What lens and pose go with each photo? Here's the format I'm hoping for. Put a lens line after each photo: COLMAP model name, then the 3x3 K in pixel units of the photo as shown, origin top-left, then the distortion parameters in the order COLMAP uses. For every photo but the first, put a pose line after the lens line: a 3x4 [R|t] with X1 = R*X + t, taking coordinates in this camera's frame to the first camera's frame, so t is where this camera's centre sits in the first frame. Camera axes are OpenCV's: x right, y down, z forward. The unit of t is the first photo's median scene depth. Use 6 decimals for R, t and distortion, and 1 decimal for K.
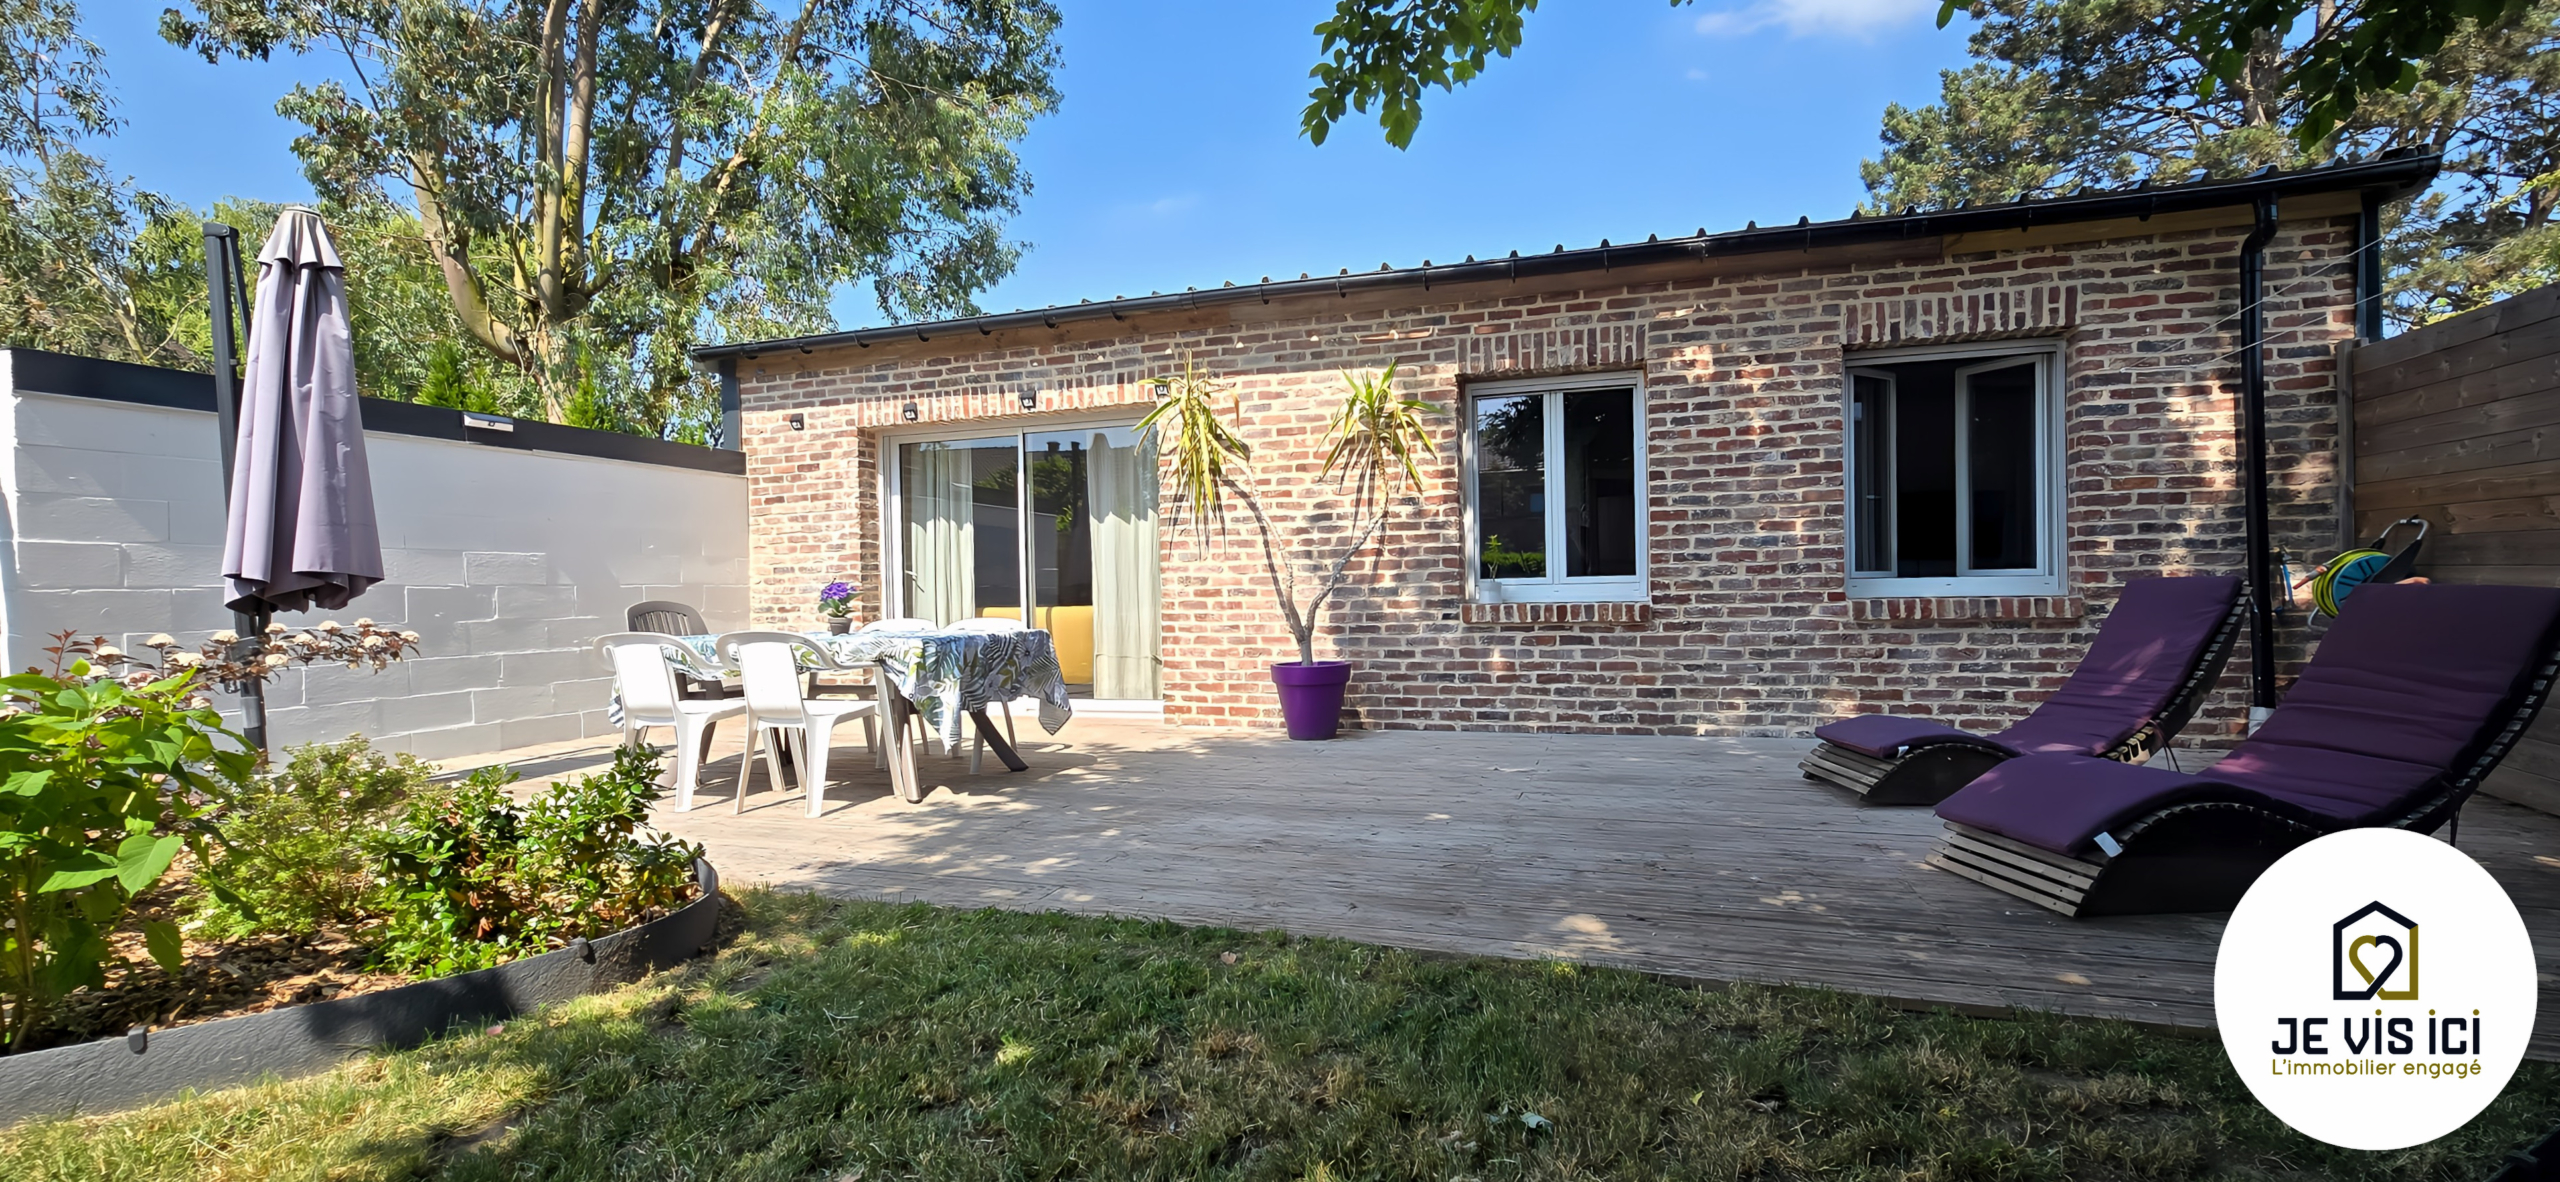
lens RADIAL K [[1100.0, 0, 1260.4], [0, 1100.0, 600.9], [0, 0, 1]] dist [-0.002360, 0.000320]
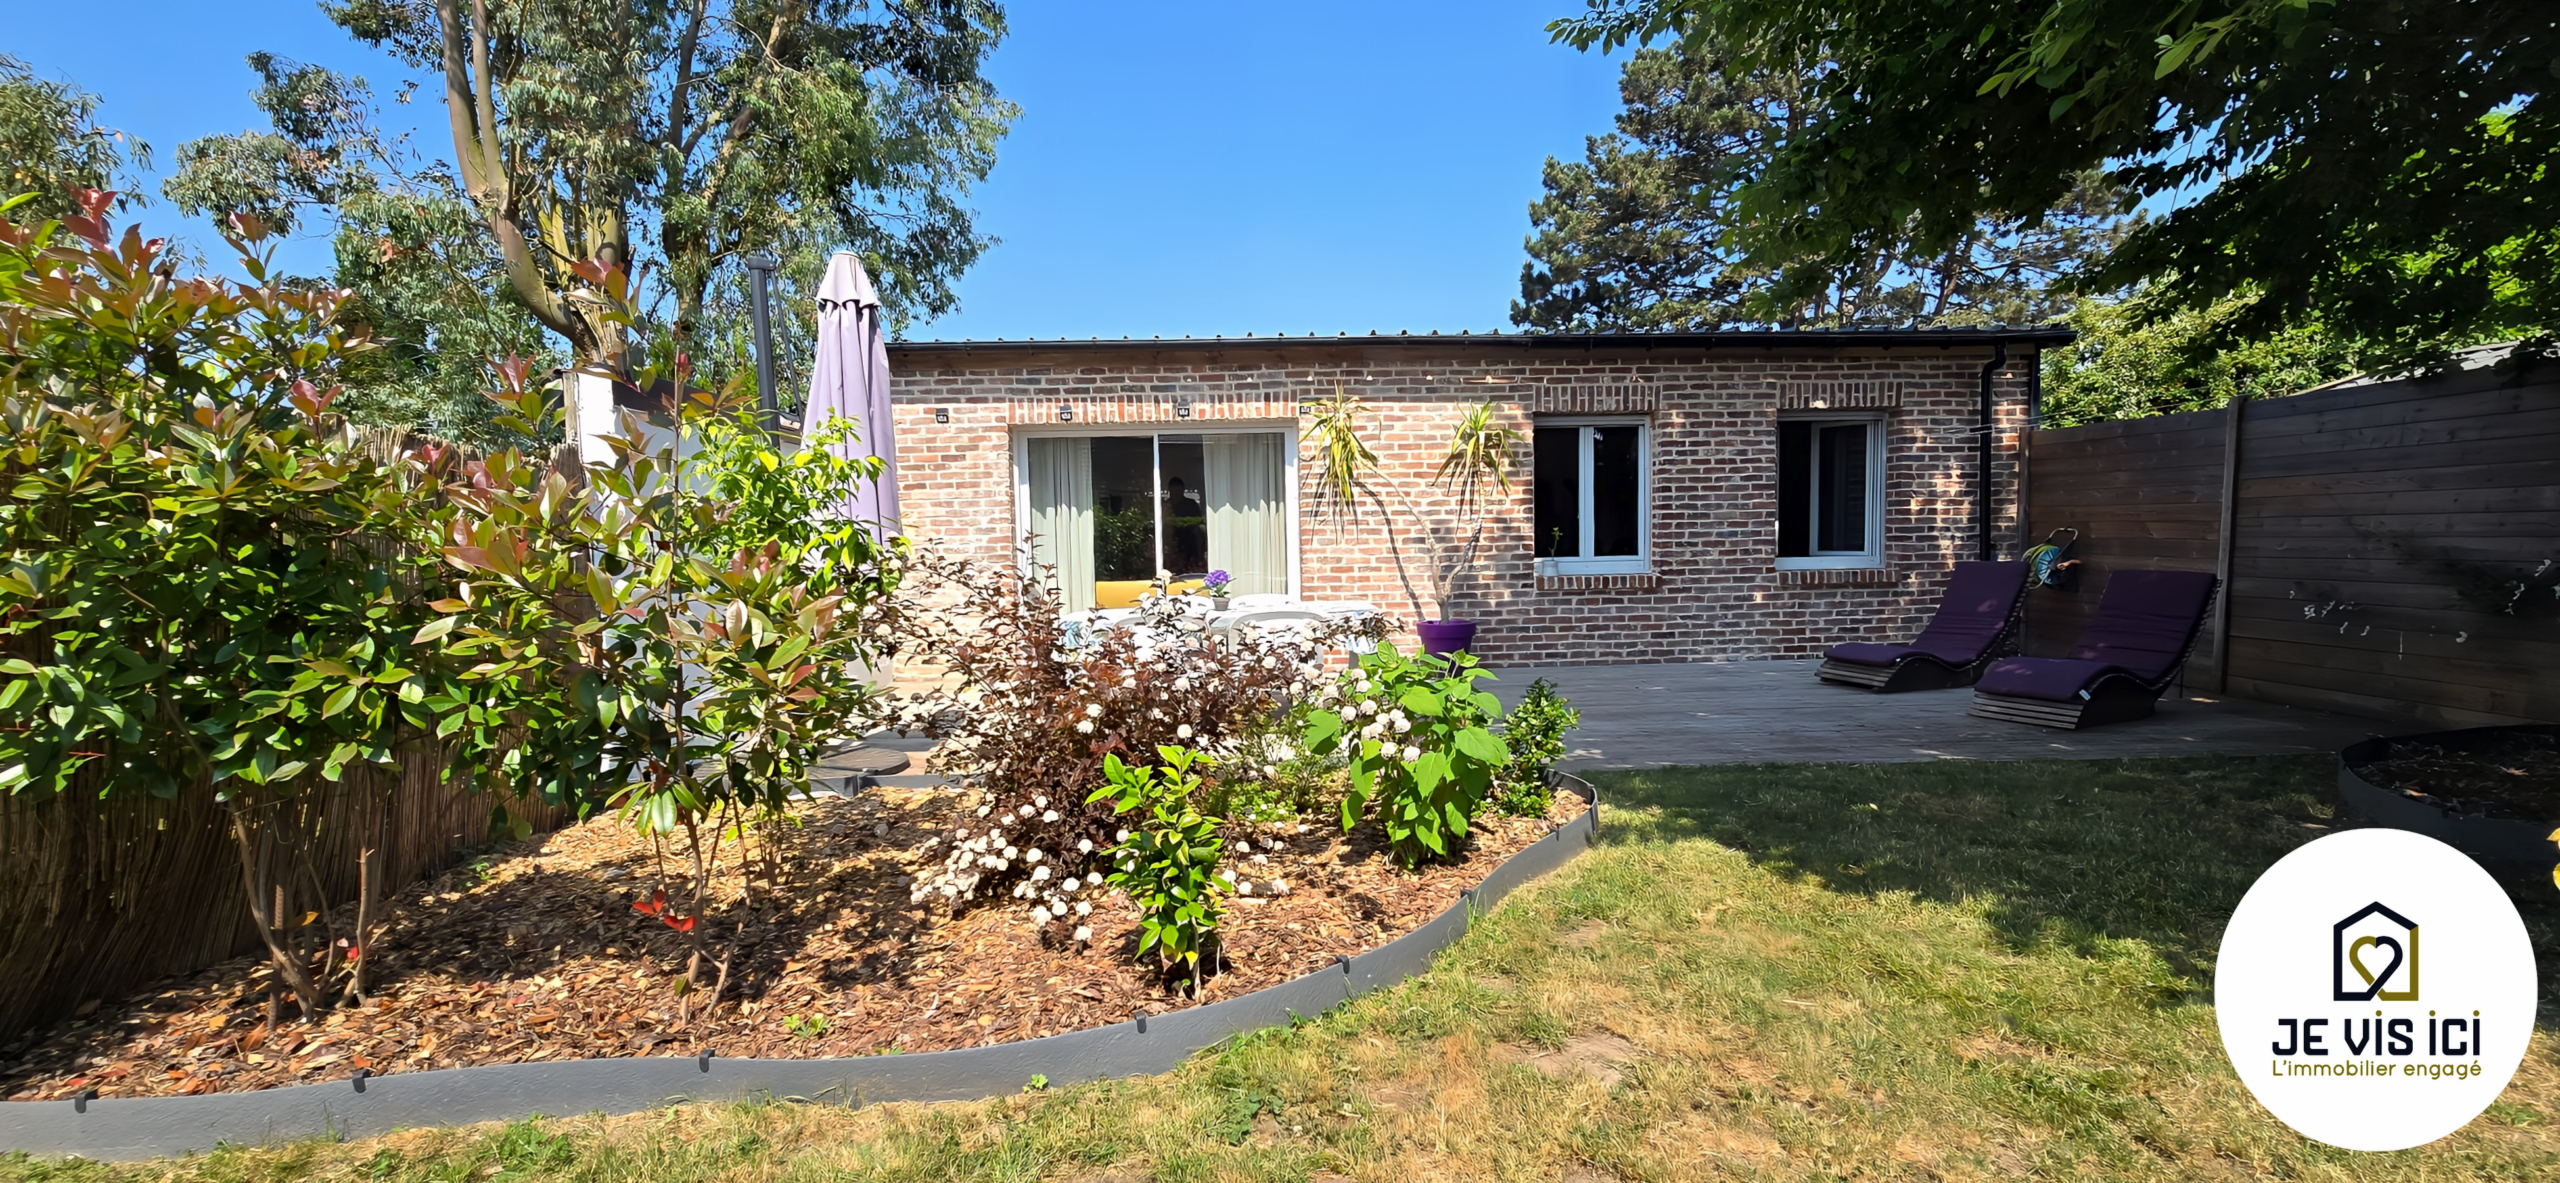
lens RADIAL K [[1100.0, 0, 1260.4], [0, 1100.0, 601.4], [0, 0, 1]] dist [-0.002360, 0.000320]
pose [[0.932946, -0.021227, 0.359389, -0.620852], [0.006434, 0.999084, 0.042308, -0.025954], [-0.359958, -0.037159, 0.932228, -0.173274]]
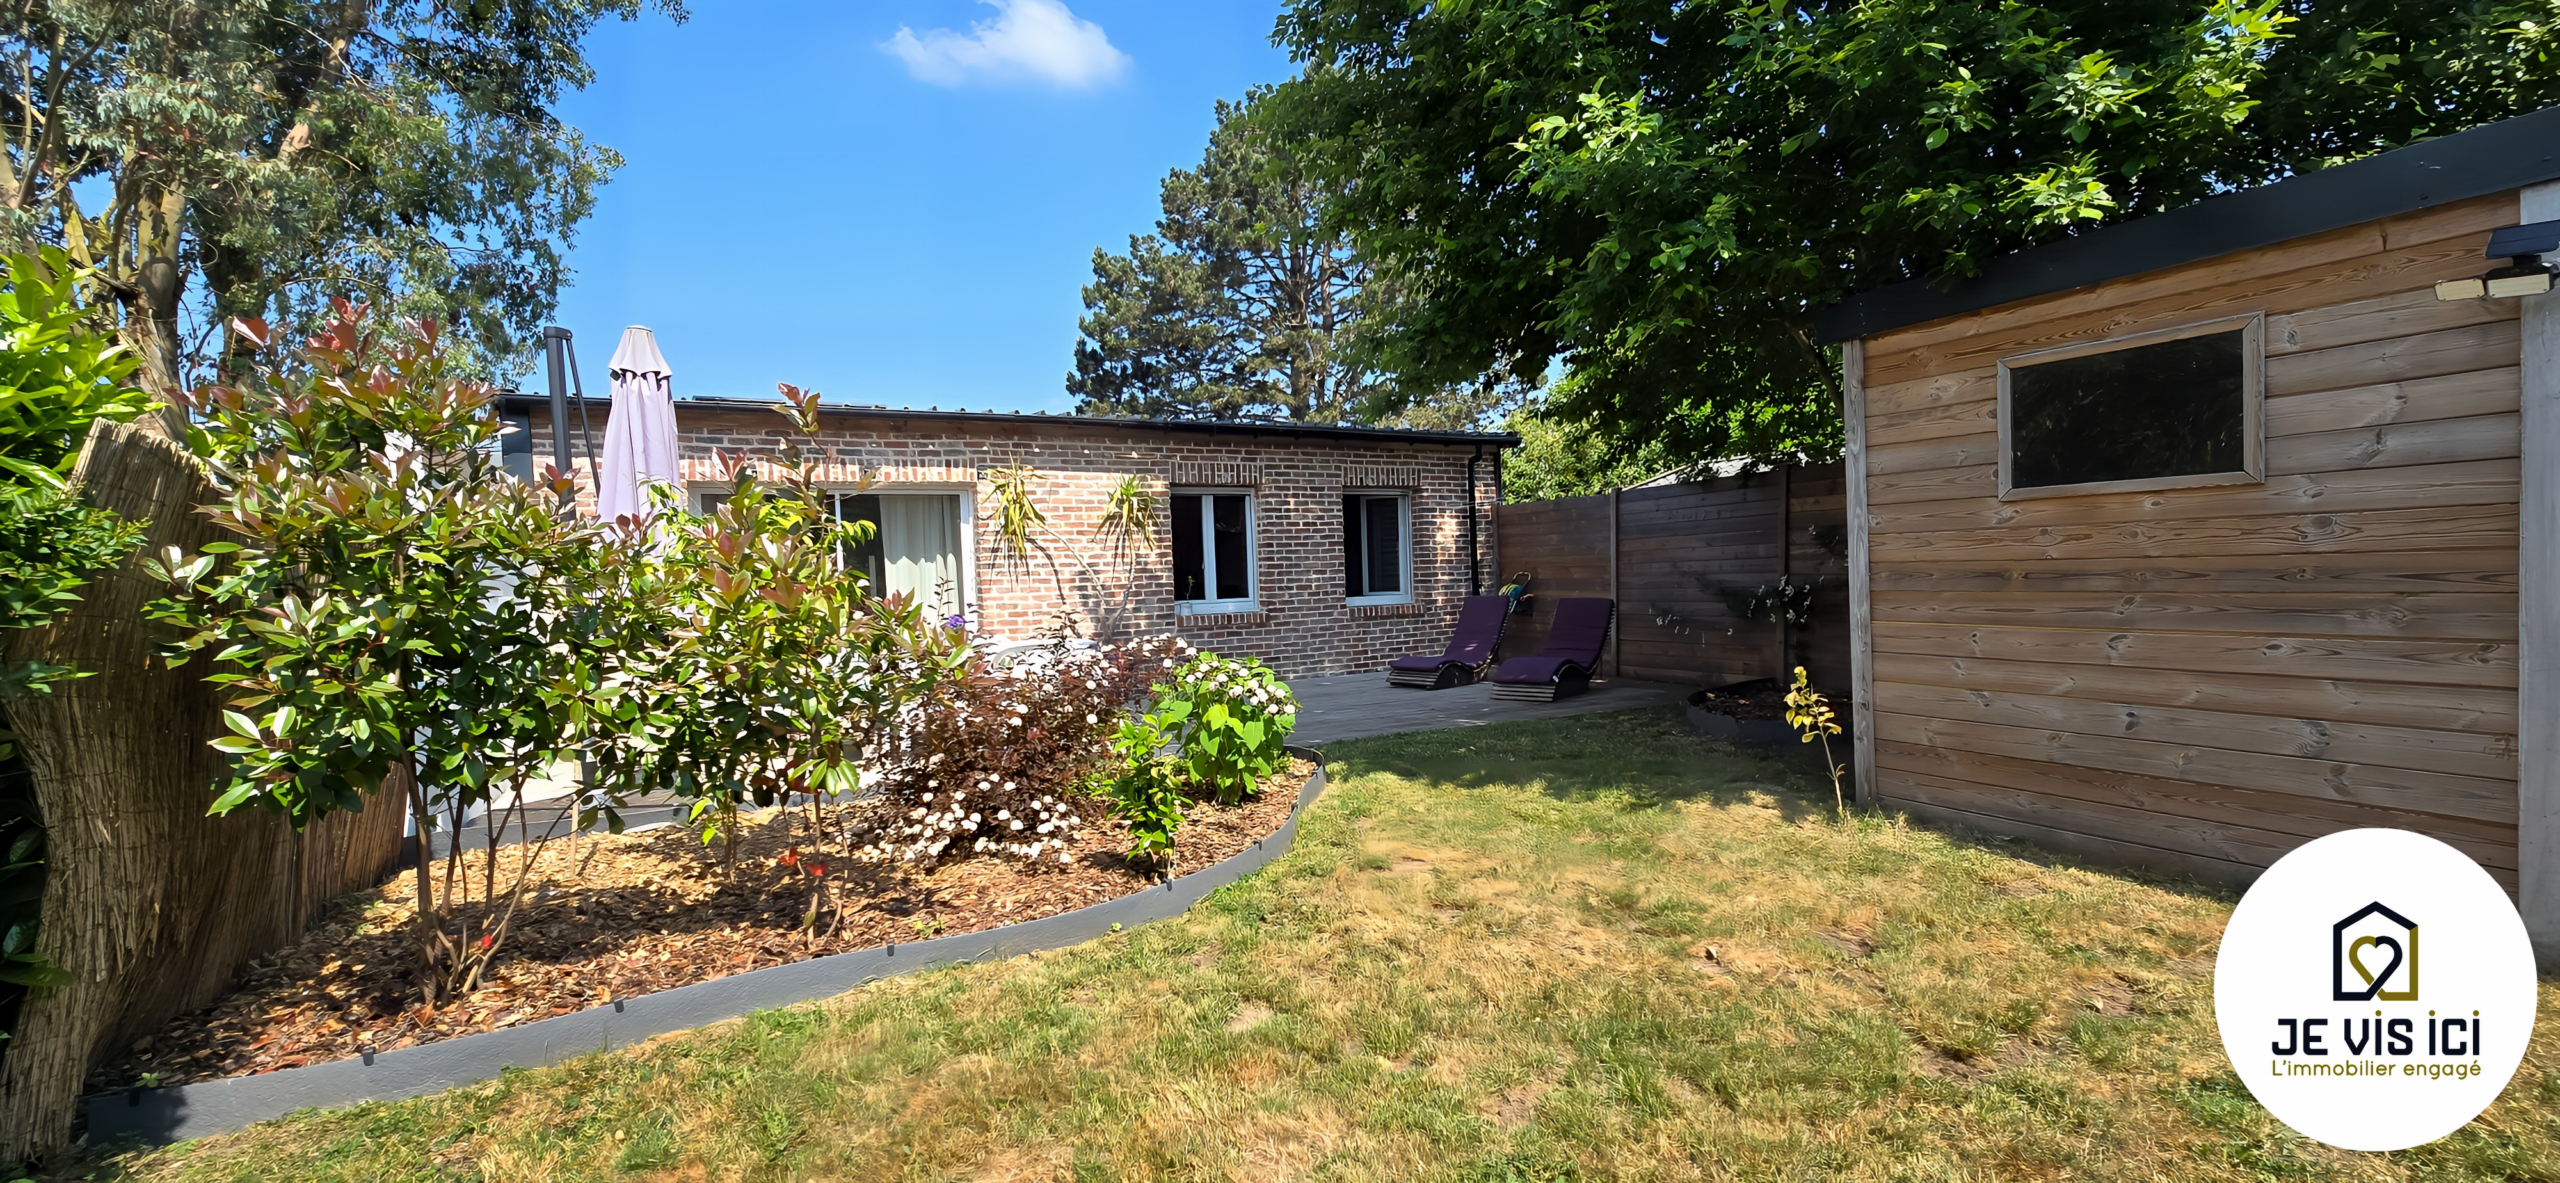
lens RADIAL K [[1084.8, 0, 1280.0], [0, 1084.8, 591.5], [0, 0, 1]] dist [0.000769, 0.000187]
pose [[0.678284, -0.015045, 0.734646, -0.908889], [0.029562, 0.999540, -0.006824, -0.018359], [-0.734205, 0.026346, 0.678416, -0.257055]]
